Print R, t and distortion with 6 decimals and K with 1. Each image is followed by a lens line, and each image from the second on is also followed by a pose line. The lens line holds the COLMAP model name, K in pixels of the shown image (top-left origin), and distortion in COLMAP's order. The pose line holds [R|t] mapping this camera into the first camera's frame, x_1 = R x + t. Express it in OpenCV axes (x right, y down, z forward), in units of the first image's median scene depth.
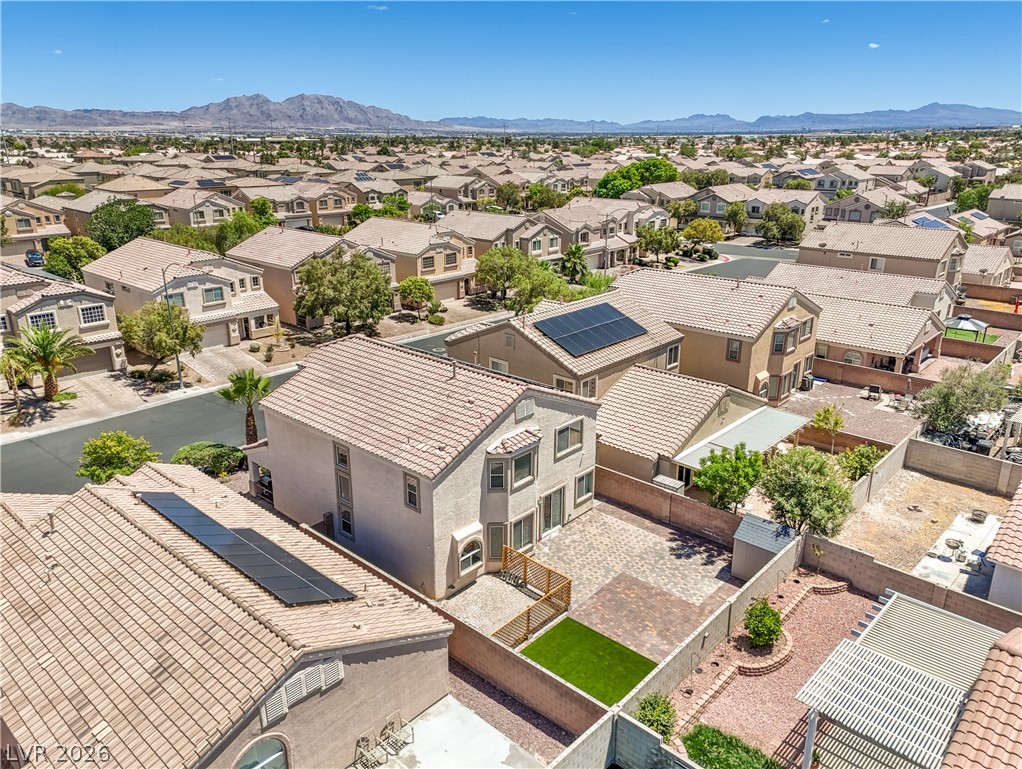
lens RADIAL K [[746.7, 0, 511.0], [0, 746.7, 384.5], [0, 0, 1]] dist [0.079537, -0.074848]
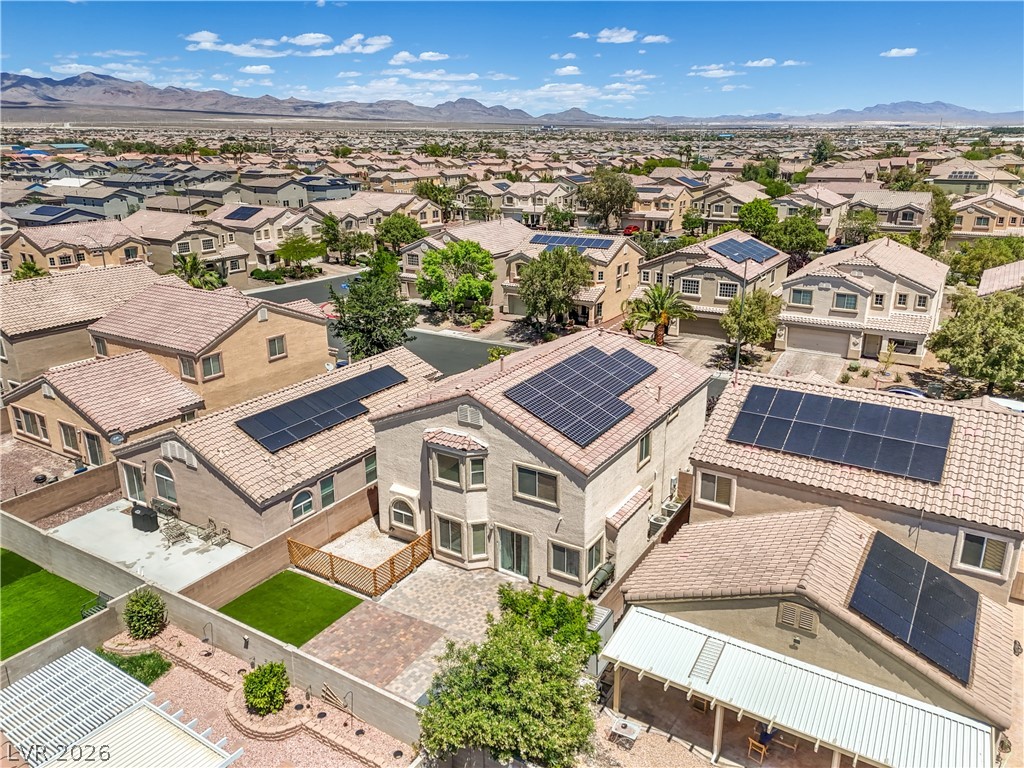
lens RADIAL K [[756.0, 0, 507.7], [0, 756.0, 384.2], [0, 0, 1]] dist [0.081024, -0.079248]
pose [[0.171388, 0.309512, -0.935322, 0.445910], [-0.311990, 0.917560, 0.246466, -0.124779], [0.934499, 0.249570, 0.253824, 0.383322]]
